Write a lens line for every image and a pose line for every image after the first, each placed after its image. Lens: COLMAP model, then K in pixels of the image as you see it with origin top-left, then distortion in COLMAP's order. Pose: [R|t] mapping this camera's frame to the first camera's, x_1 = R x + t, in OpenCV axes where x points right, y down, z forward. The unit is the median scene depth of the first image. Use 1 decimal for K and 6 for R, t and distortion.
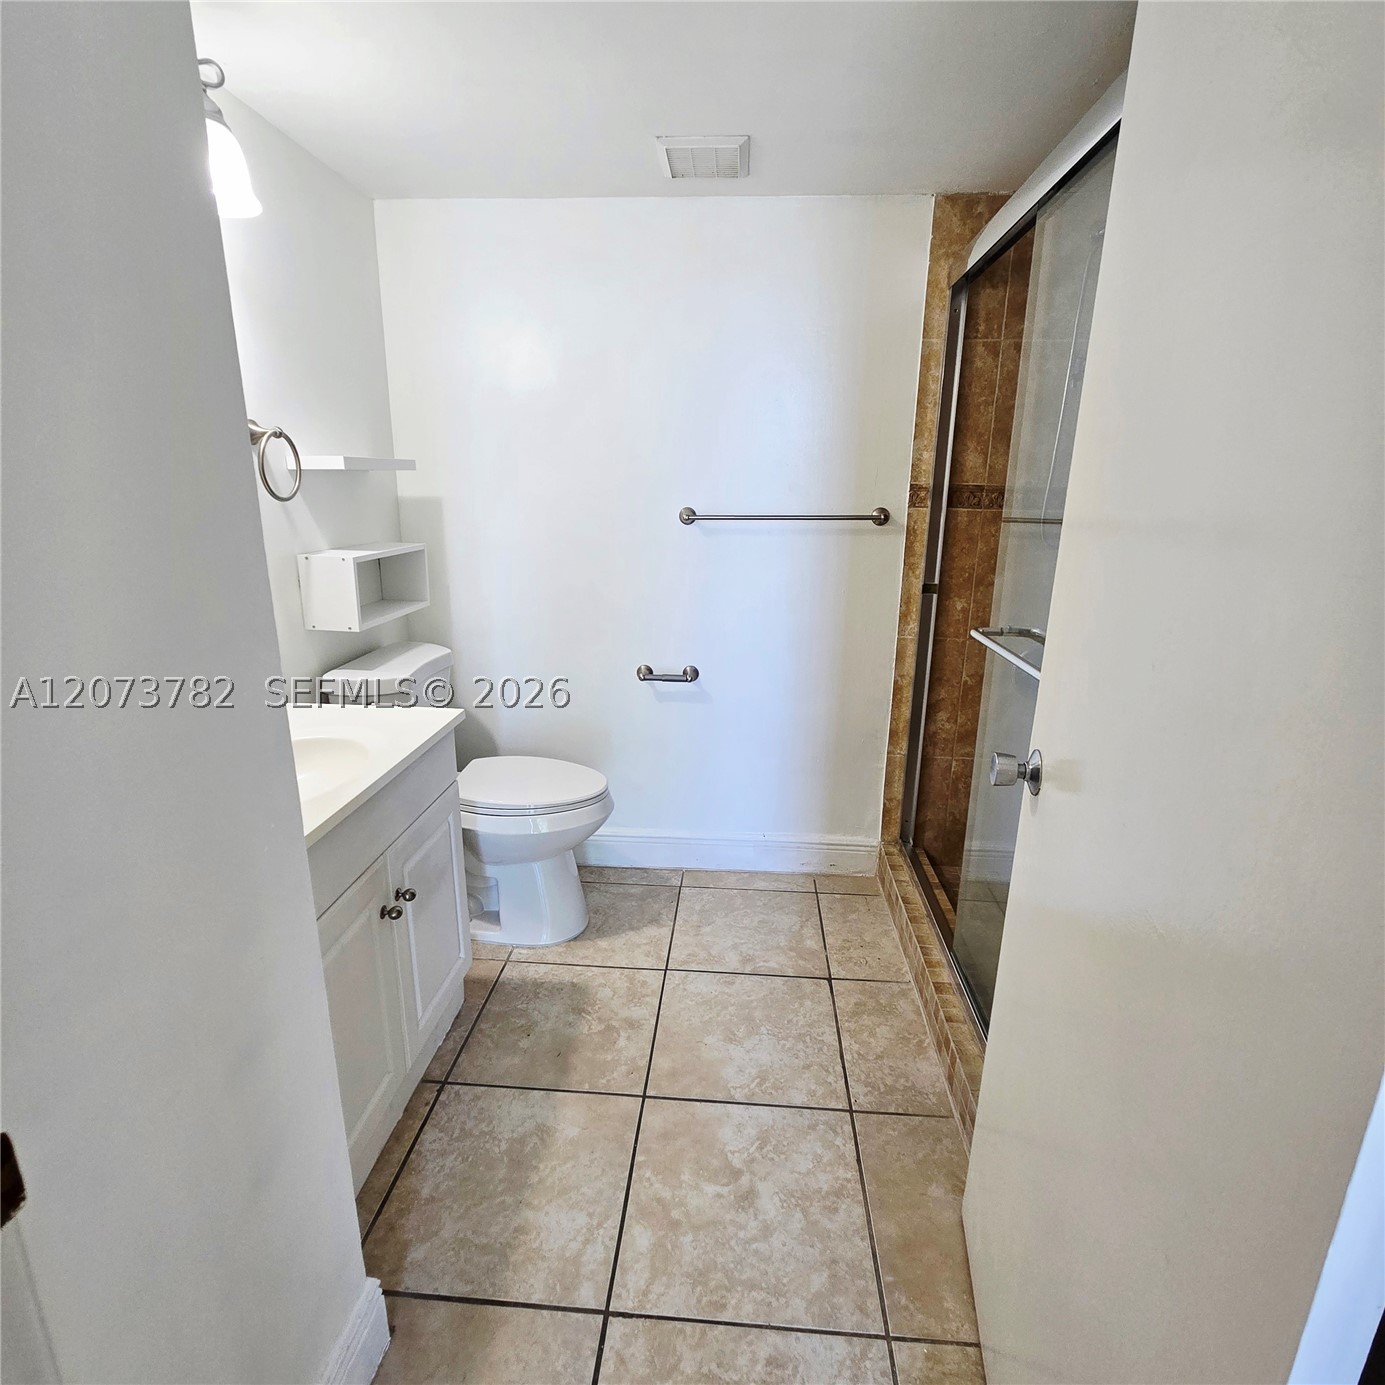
lens RADIAL K [[755.4, 0, 696.3], [0, 755.4, 693.4], [0, 0, 1]] dist [0.001314, 0.002030]
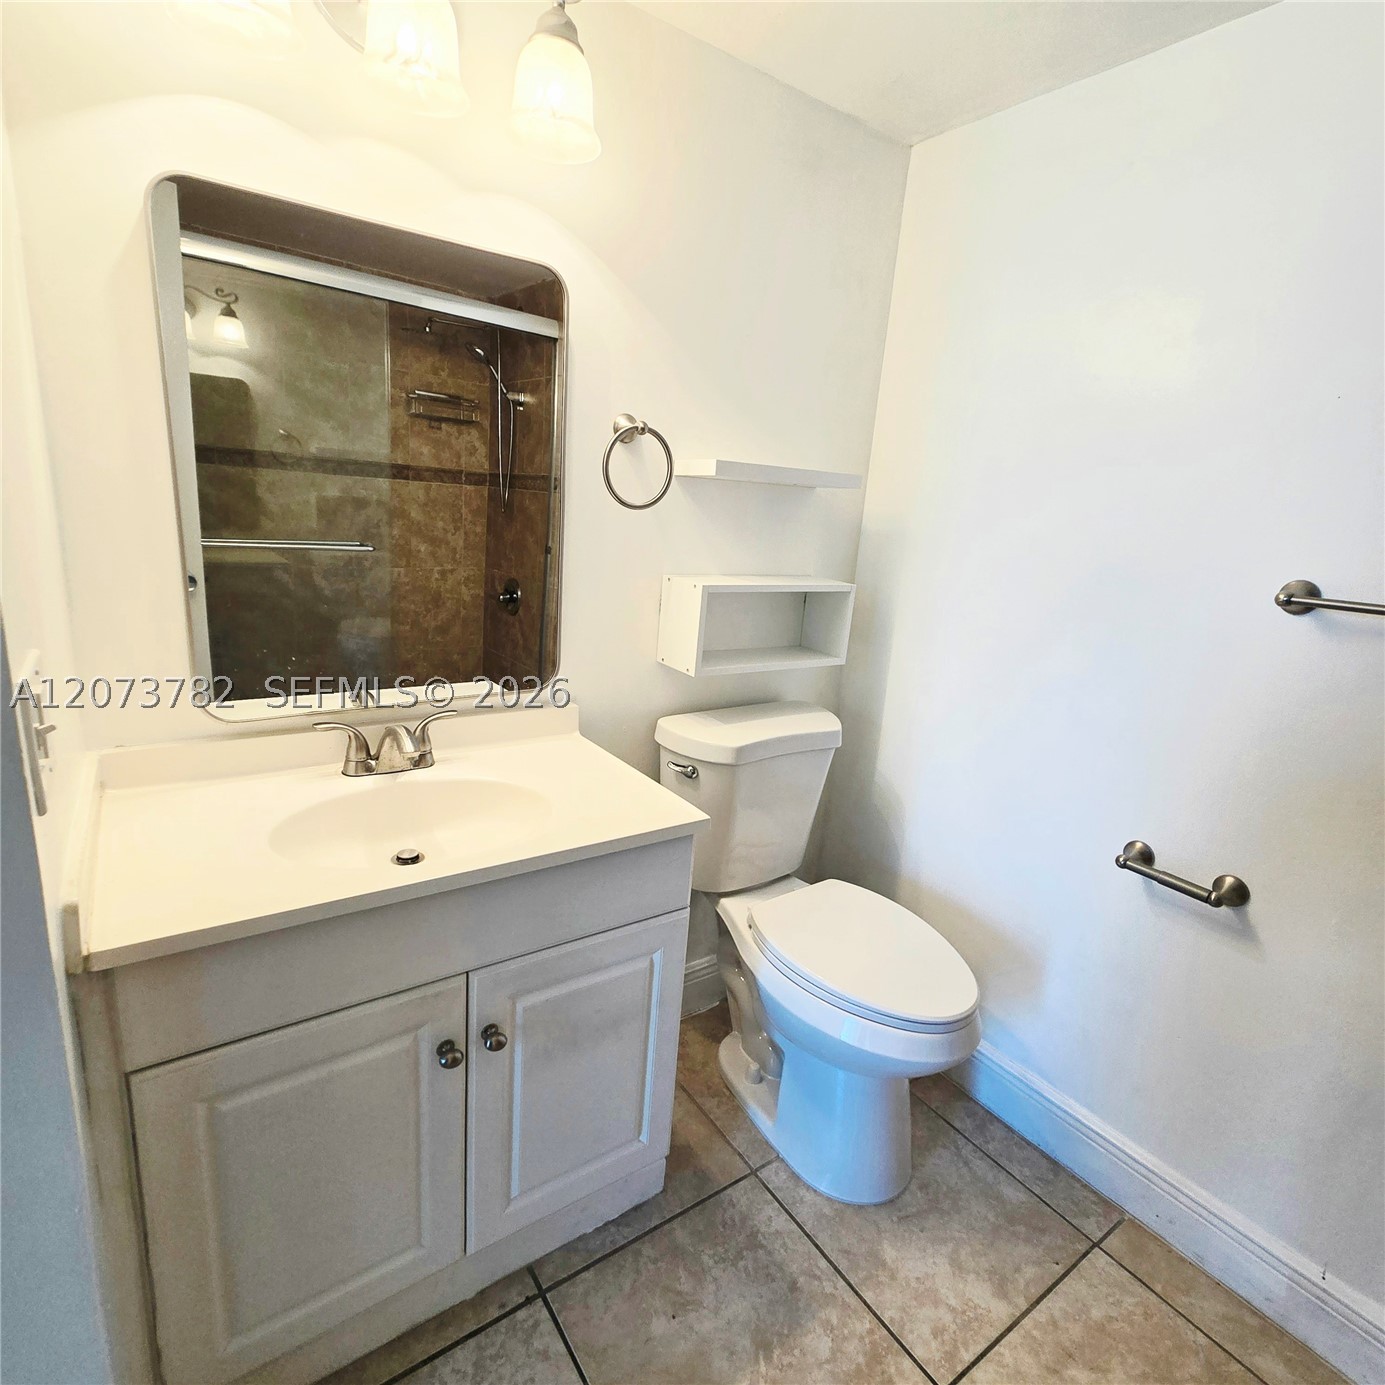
lens RADIAL K [[755.4, 0, 688.9], [0, 755.4, 696.2], [0, 0, 1]] dist [0.001314, 0.002030]
pose [[0.632676, 0.229659, -0.739579, 0.135502], [-0.278475, 0.958602, 0.059449, -0.099789], [0.722615, 0.168343, 0.670439, 0.425204]]
